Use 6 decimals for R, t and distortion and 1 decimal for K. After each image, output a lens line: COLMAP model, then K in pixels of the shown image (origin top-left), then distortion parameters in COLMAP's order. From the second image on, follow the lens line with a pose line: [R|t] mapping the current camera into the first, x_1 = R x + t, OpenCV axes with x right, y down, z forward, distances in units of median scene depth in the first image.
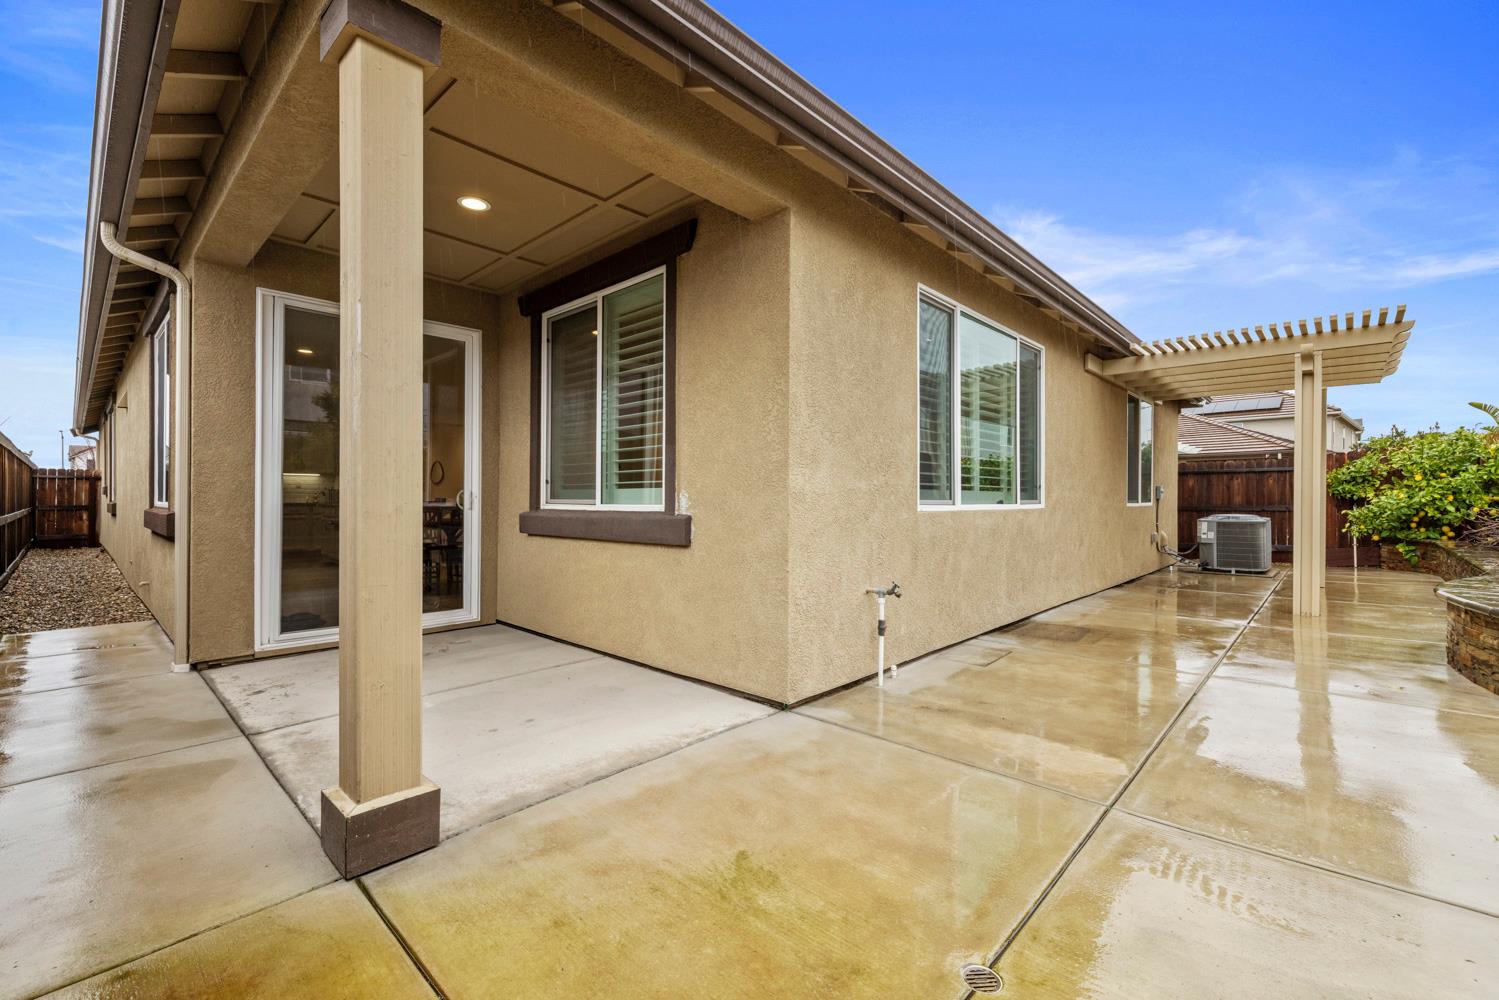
lens RADIAL K [[631.8, 0, 744.5], [0, 631.8, 501.1], [0, 0, 1]] dist [-0.002230, -0.000315]
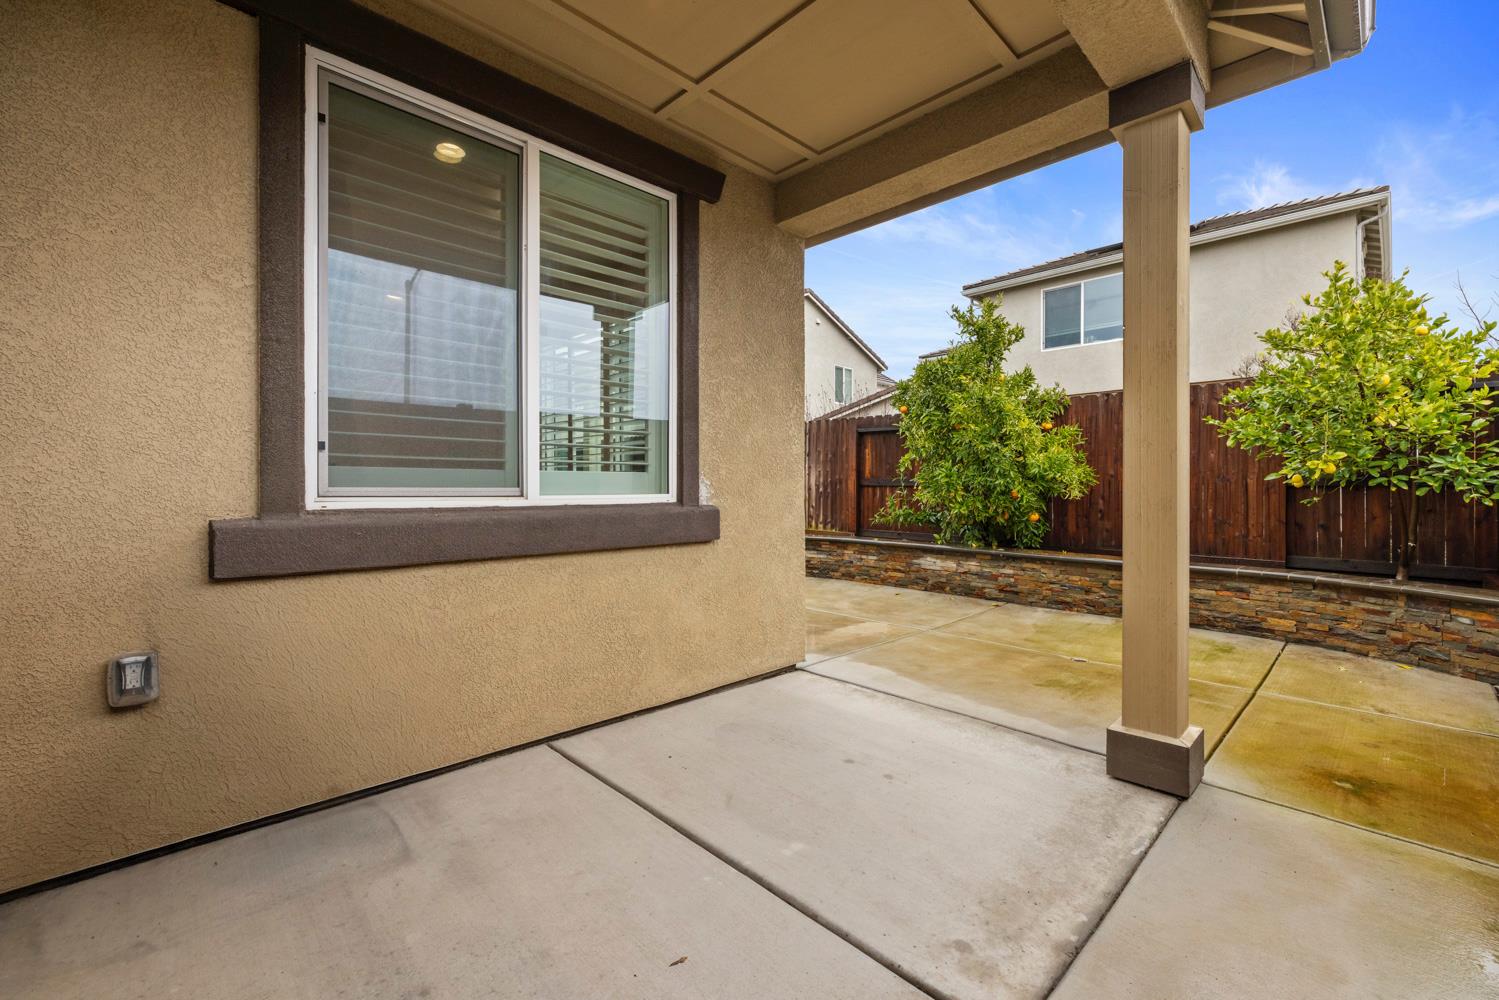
lens RADIAL K [[627.9, 0, 749.3], [0, 627.9, 490.2], [0, 0, 1]] dist [0.000126, -0.000536]
pose [[0.047708, -0.003668, 0.998855, -1.096757], [0.002368, 0.999991, 0.003559, -0.002088], [-0.998859, 0.002195, 0.047716, 1.040652]]
